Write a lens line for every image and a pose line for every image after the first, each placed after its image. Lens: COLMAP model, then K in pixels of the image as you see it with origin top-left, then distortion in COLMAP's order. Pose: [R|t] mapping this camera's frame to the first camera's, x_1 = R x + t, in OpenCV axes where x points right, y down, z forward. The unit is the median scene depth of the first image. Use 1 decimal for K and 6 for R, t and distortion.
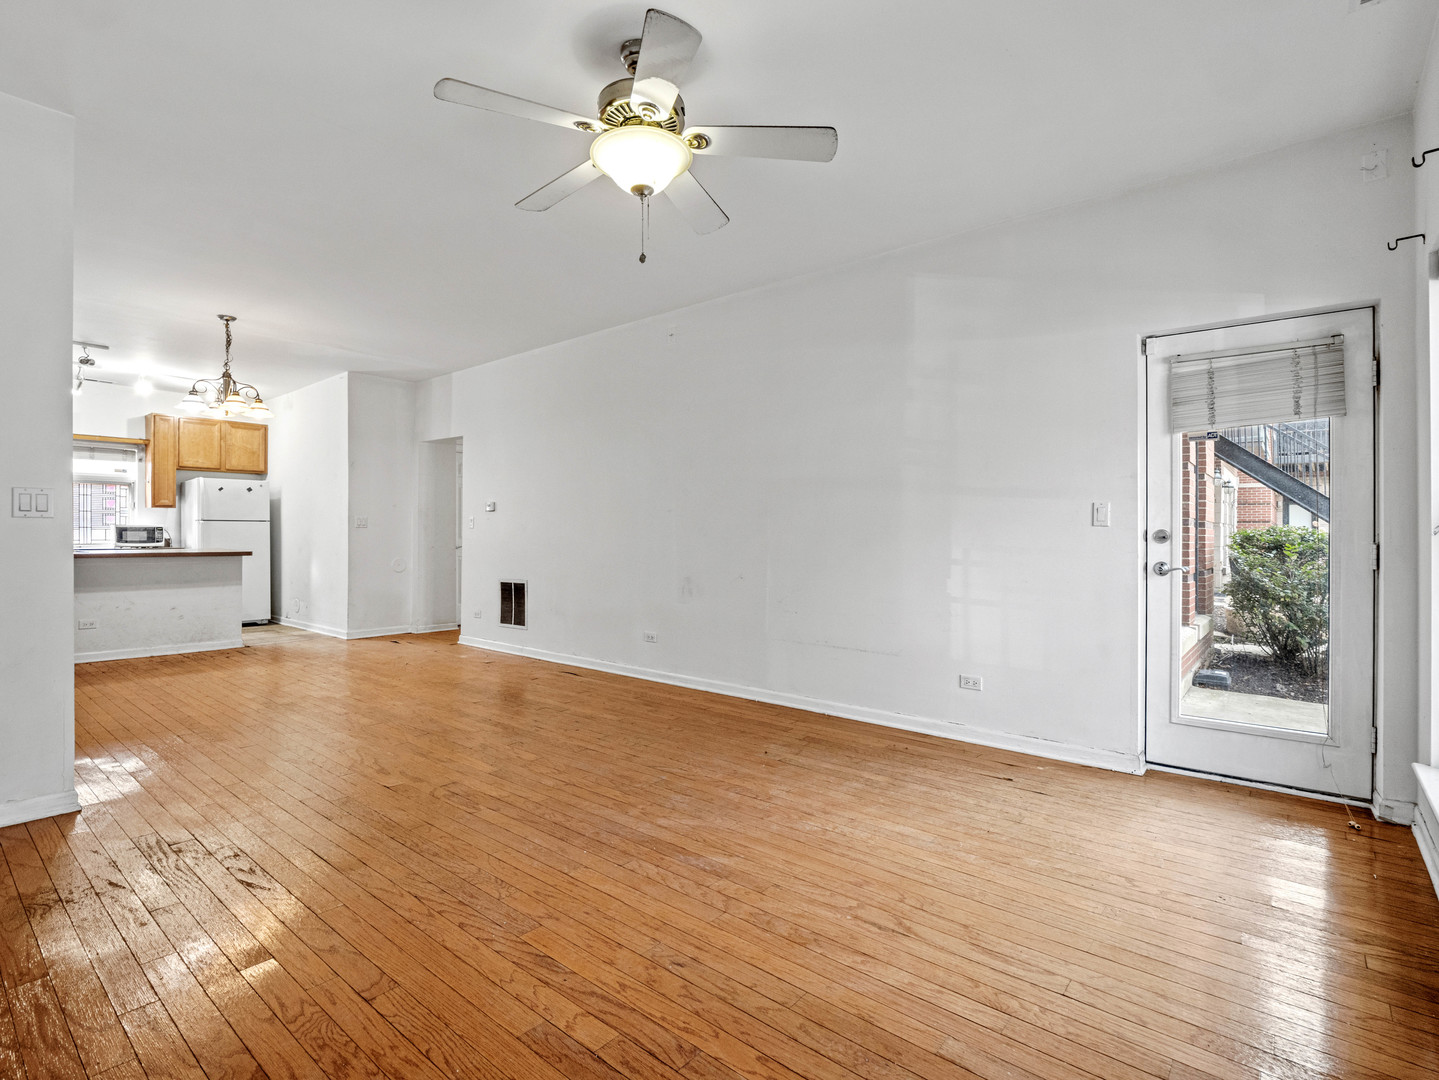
lens RADIAL K [[714.1, 0, 718.4], [0, 714.1, 532.1], [0, 0, 1]] dist [-0.005010, -0.001186]
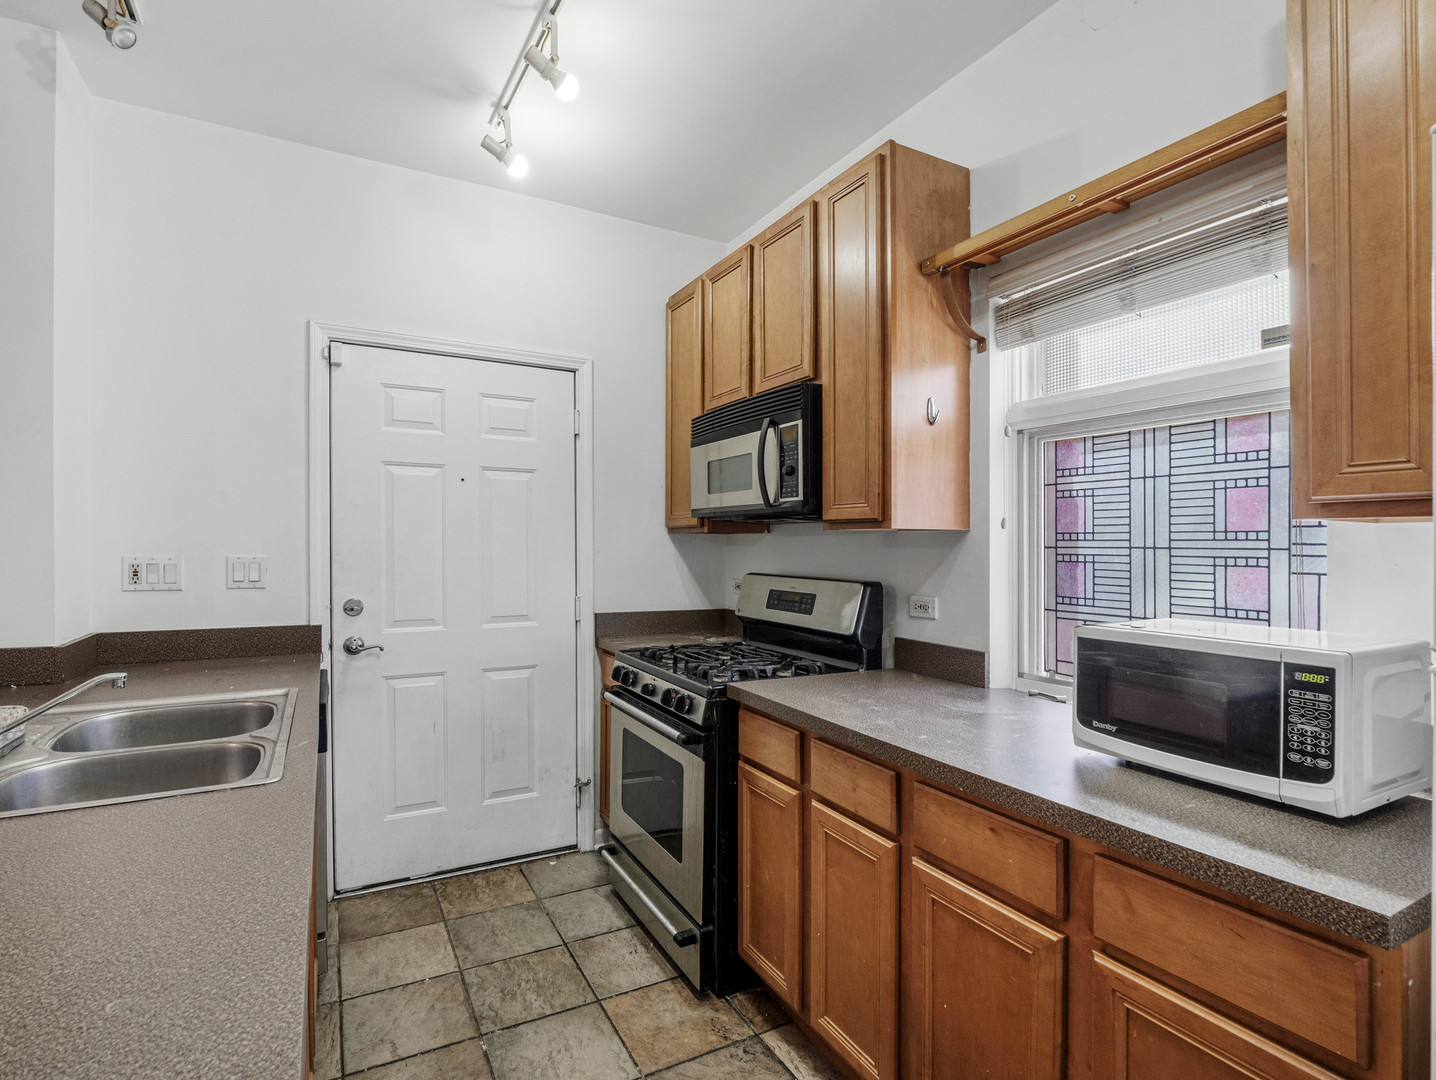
lens RADIAL K [[709.8, 0, 699.7], [0, 709.8, 539.1], [0, 0, 1]] dist [-0.005621, -0.001253]
pose [[-0.368838, -0.013113, -0.929401, -0.617388], [-0.006543, 0.999912, -0.011511, -0.028129], [0.929471, 0.001836, -0.368892, 0.936380]]
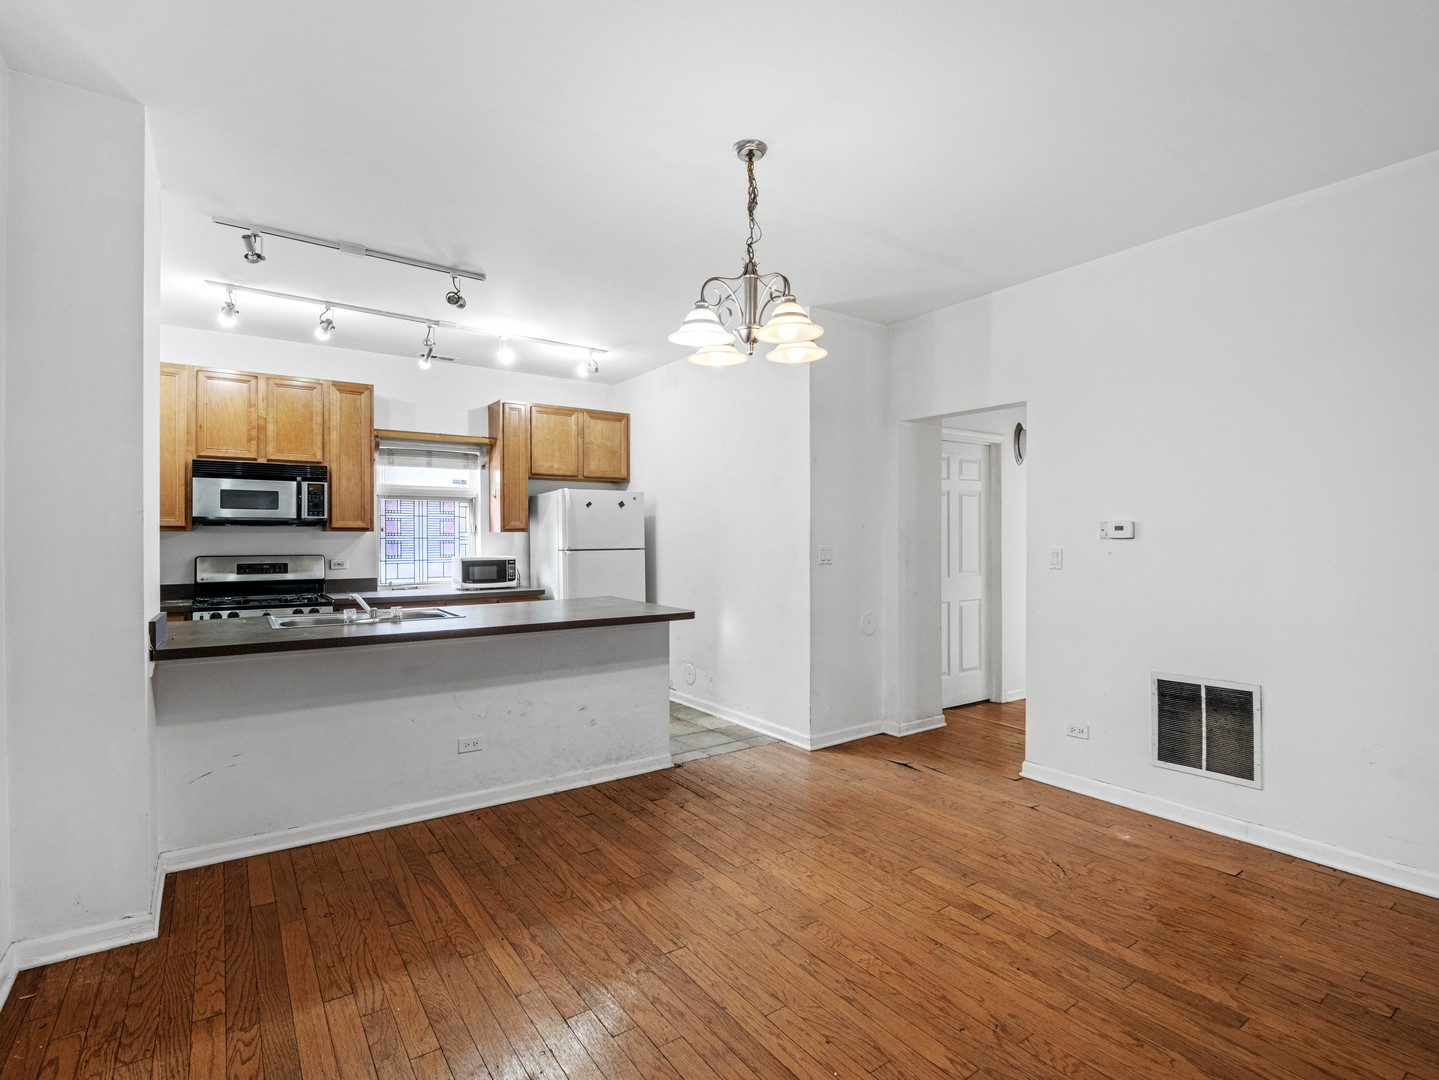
lens RADIAL K [[712.0, 0, 719.5], [0, 712.0, 540.0], [0, 0, 1]] dist [-0.000909, -0.001323]
pose [[0.967323, -0.005136, -0.253495, -0.400211], [0.006653, 0.999965, 0.005131, -0.028639], [0.253460, -0.006650, 0.967323, 0.360574]]
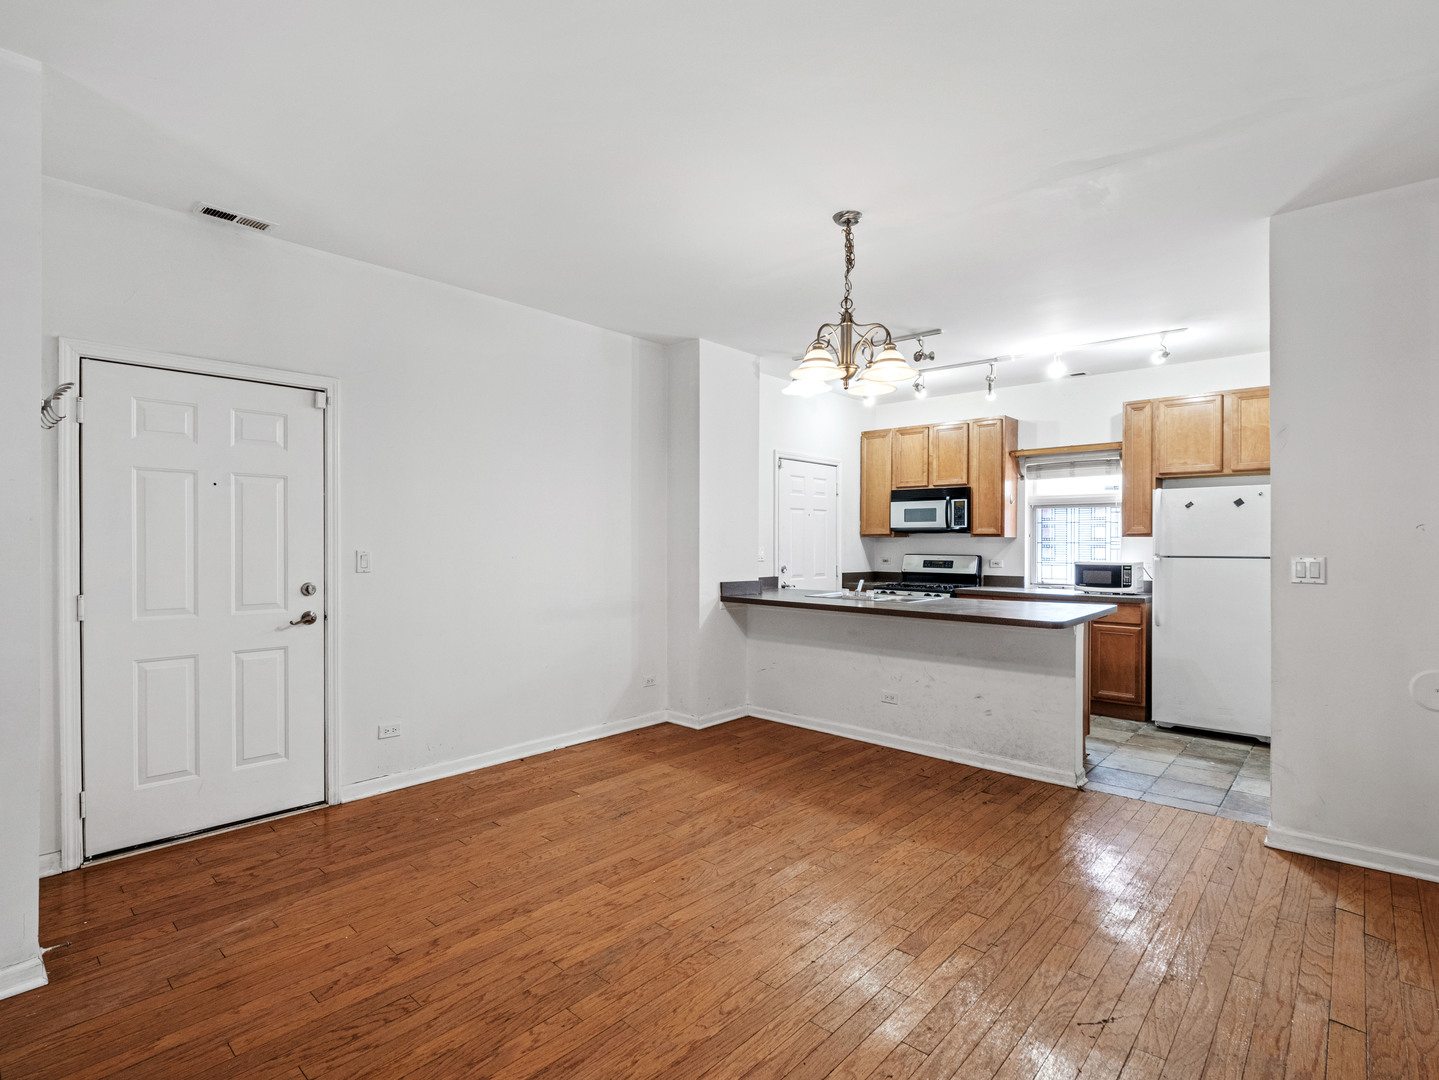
lens RADIAL K [[712.0, 0, 719.5], [0, 712.0, 540.0], [0, 0, 1]] dist [-0.000909, -0.001323]
pose [[-0.033449, -0.006735, -0.999418, -0.078877], [-0.001331, 0.999977, -0.006694, -0.026165], [0.999440, 0.001106, -0.033457, 0.621550]]
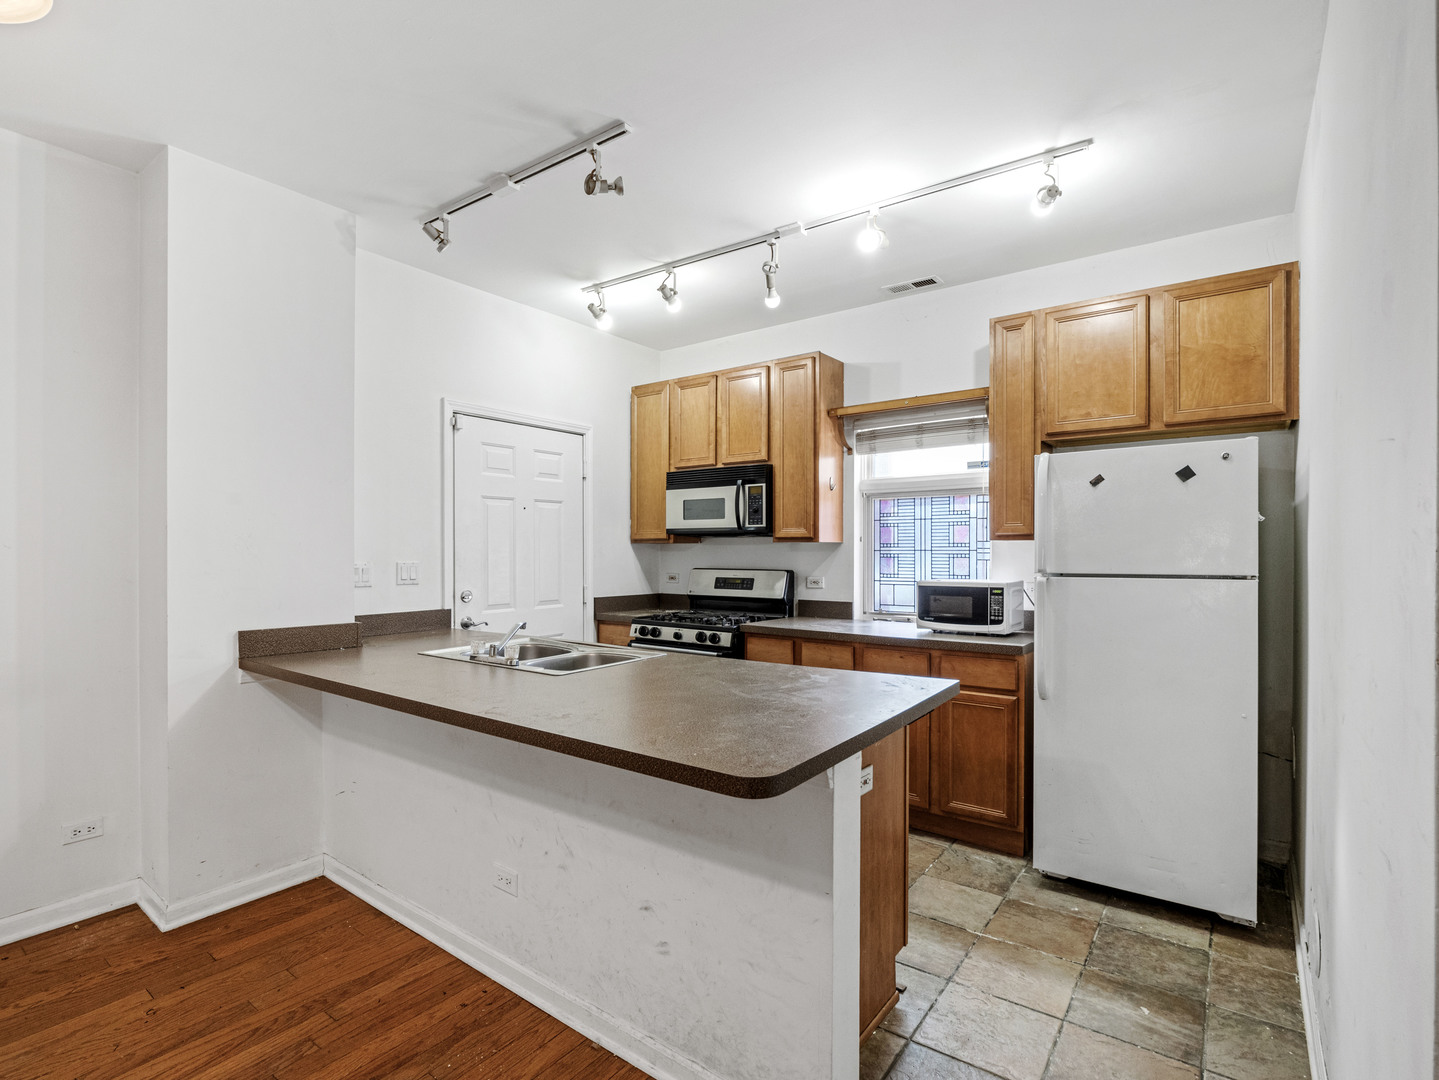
lens RADIAL K [[699.8, 0, 712.7], [0, 699.8, 552.6], [0, 0, 1]] dist [-0.004917, -0.001113]
pose [[0.063584, 0.000755, -0.997976, -0.384316], [0.004266, 0.999990, 0.001028, -0.028485], [0.997967, -0.004322, 0.063580, 0.801859]]
